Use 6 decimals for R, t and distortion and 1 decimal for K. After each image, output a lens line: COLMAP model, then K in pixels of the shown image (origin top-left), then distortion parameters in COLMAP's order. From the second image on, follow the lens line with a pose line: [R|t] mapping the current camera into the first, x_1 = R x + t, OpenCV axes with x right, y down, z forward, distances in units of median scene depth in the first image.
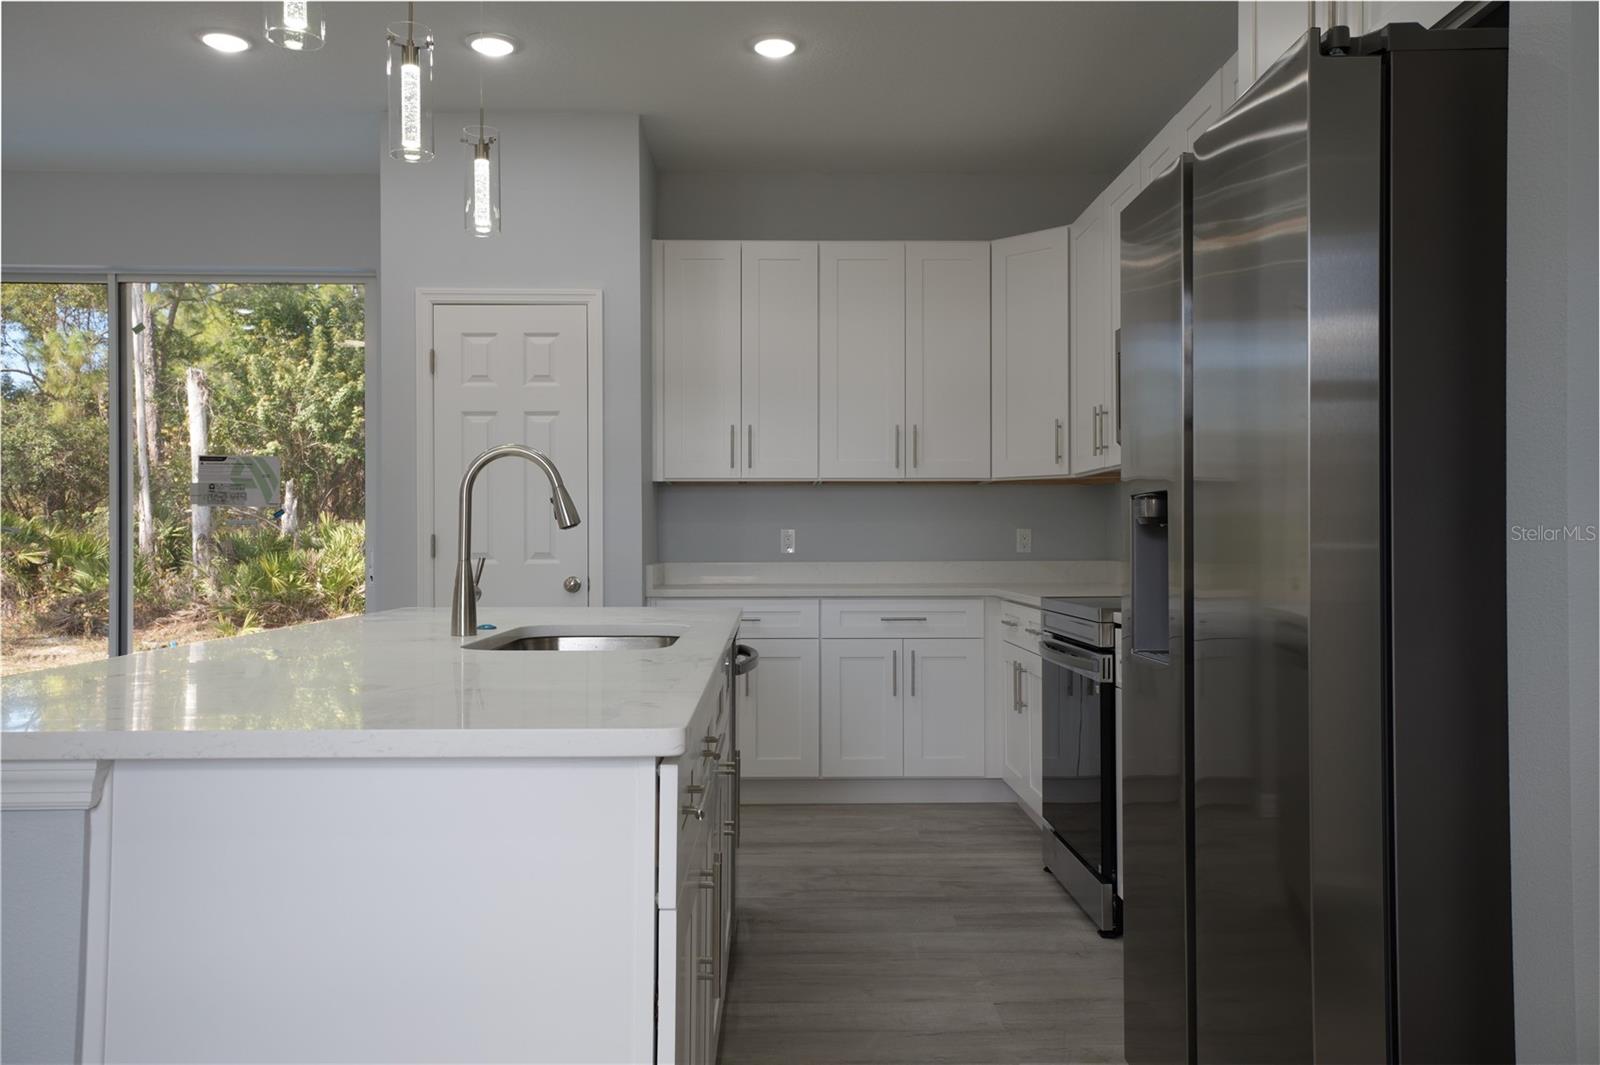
lens RADIAL K [[1252.1, 0, 805.8], [0, 1252.1, 536.9], [0, 0, 1]] dist [0.006532, -0.001397]
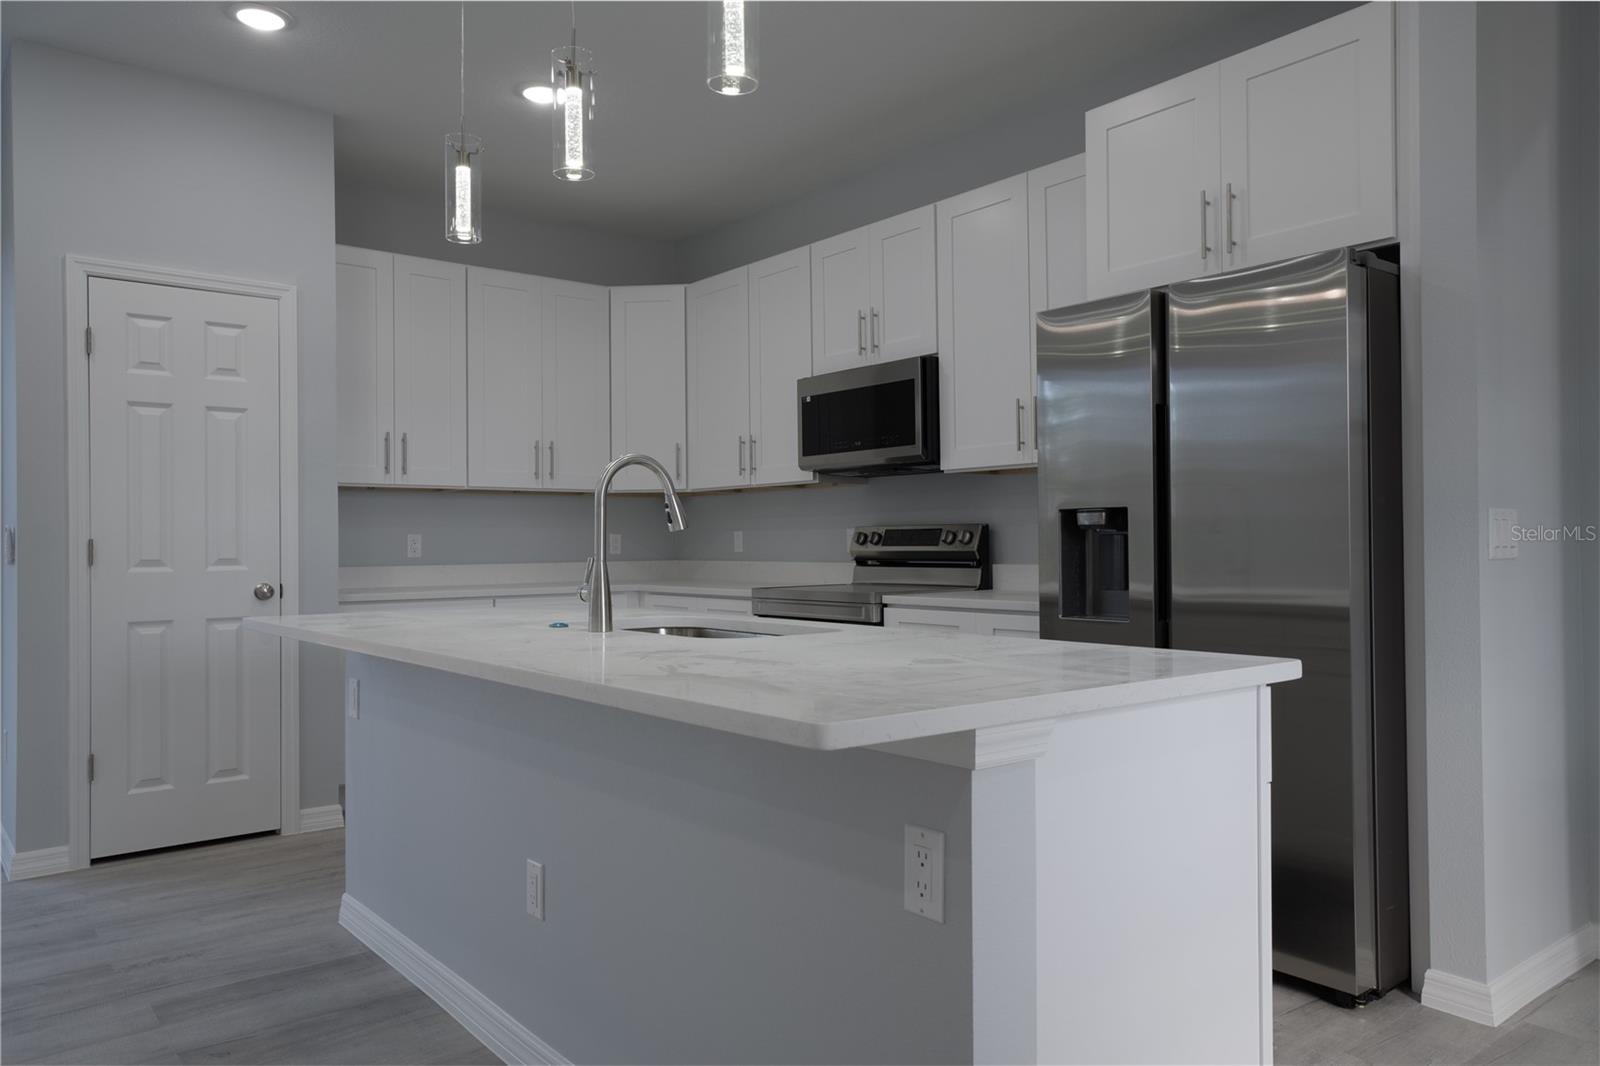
lens RADIAL K [[1113.7, 0, 790.0], [0, 1113.7, 533.4], [0, 0, 1]] dist [0.033177, 0.005987]
pose [[0.797429, 0.000771, 0.603413, -0.381604], [0.003913, 0.999972, -0.006449, 0.000577], [-0.603401, 0.007504, 0.797403, 0.079062]]
